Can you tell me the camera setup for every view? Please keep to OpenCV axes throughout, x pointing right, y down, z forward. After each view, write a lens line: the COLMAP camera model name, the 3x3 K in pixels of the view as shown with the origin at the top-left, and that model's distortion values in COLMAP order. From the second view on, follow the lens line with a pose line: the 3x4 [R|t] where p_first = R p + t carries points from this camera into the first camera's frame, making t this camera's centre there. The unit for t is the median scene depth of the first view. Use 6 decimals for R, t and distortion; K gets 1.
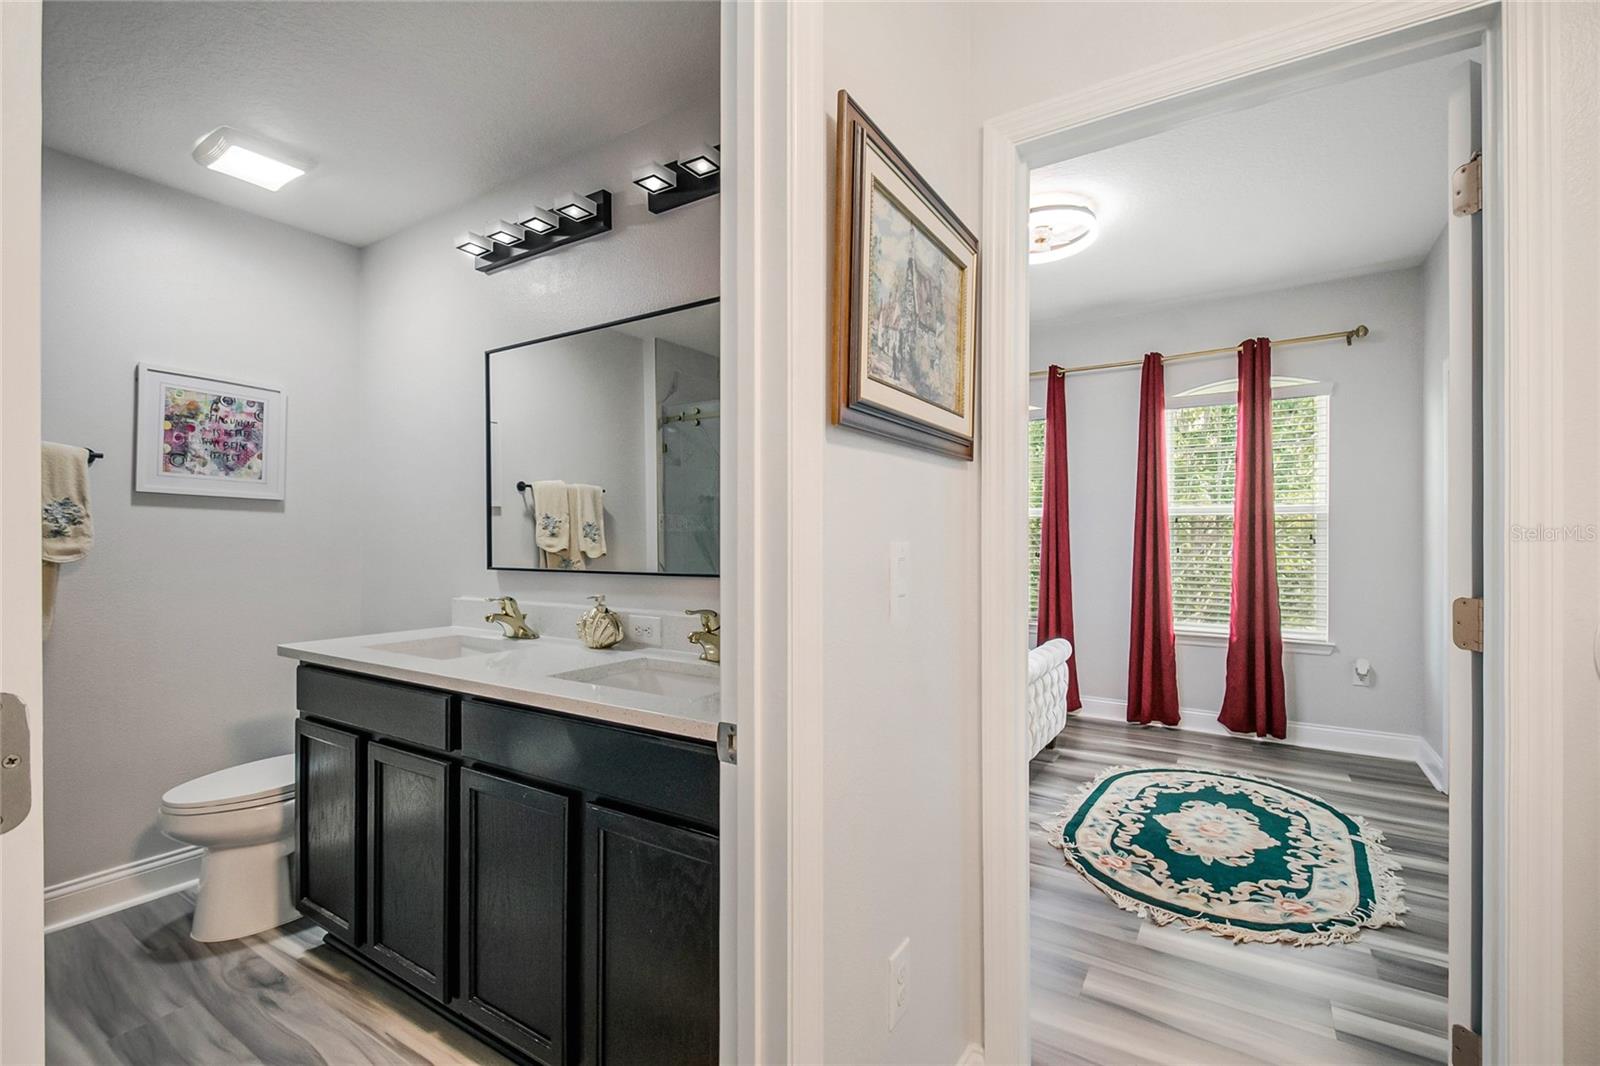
lens RADIAL K [[713.6, 0, 814.5], [0, 713.6, 541.3], [0, 0, 1]] dist [0.013128, -0.008257]
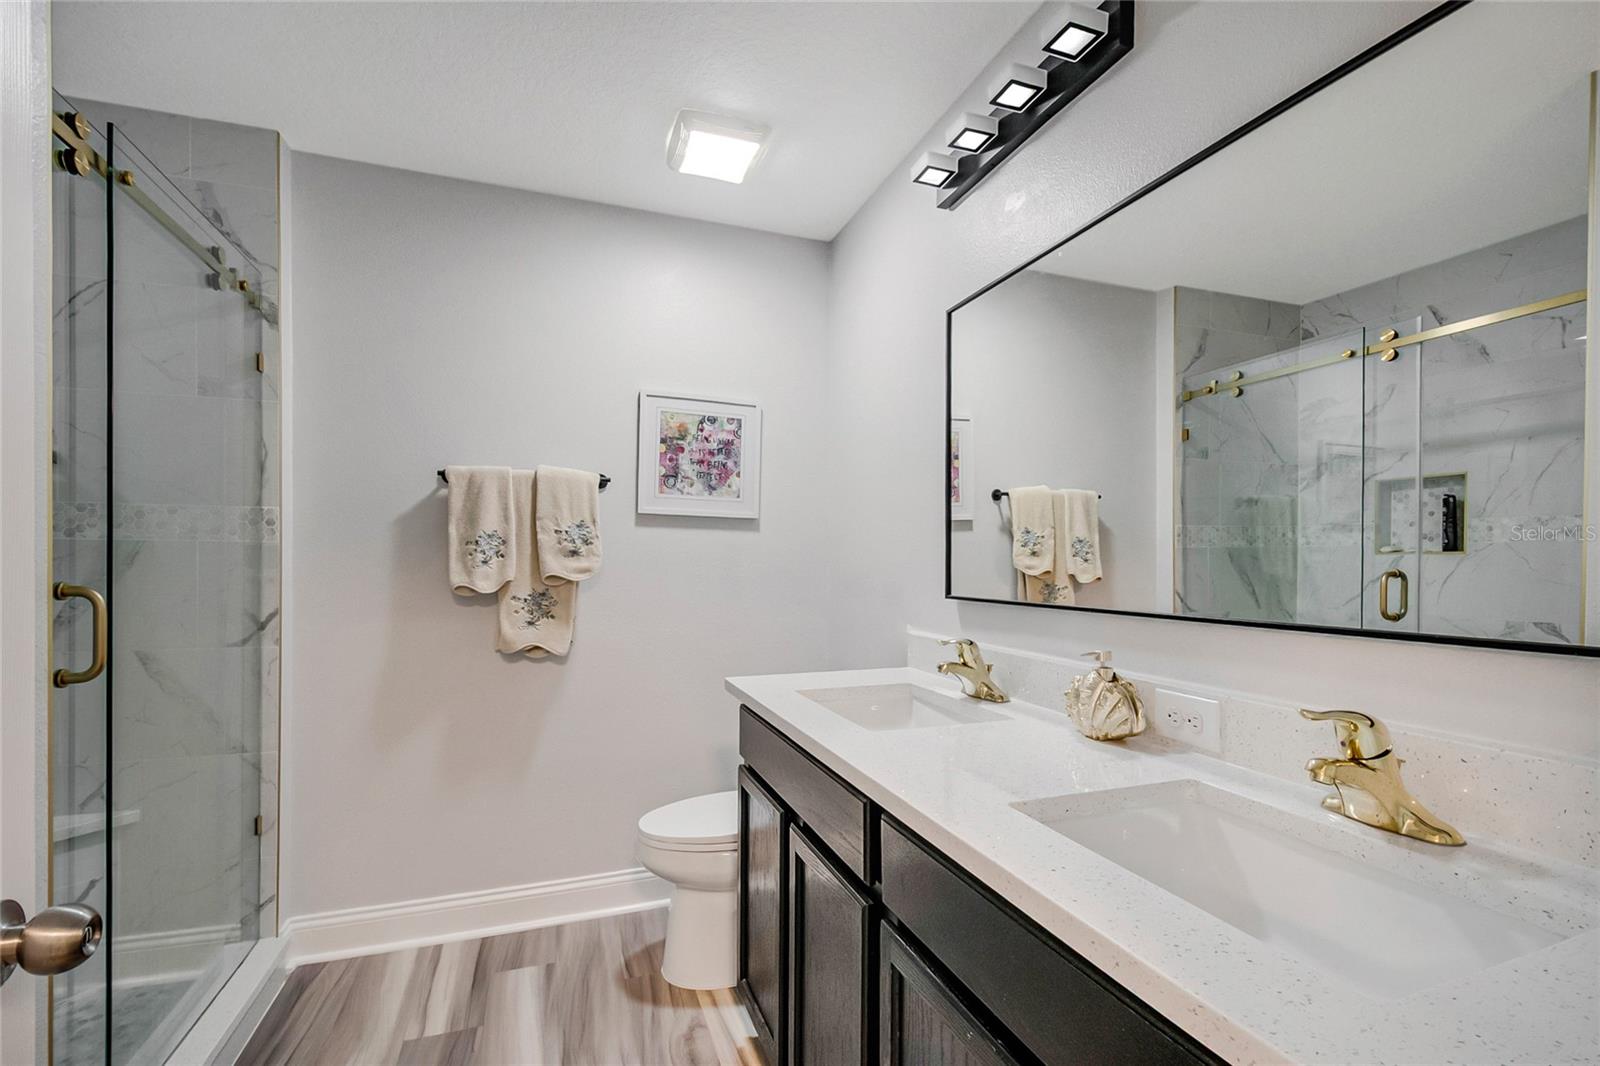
lens RADIAL K [[709.0, 0, 804.0], [0, 709.0, 564.4], [0, 0, 1]] dist [0.005511, -0.000261]
pose [[0.783155, 0.004432, -0.621811, -0.107488], [-0.001736, 0.999986, 0.004941, -0.000438], [0.621825, -0.002790, 0.783151, 0.318348]]
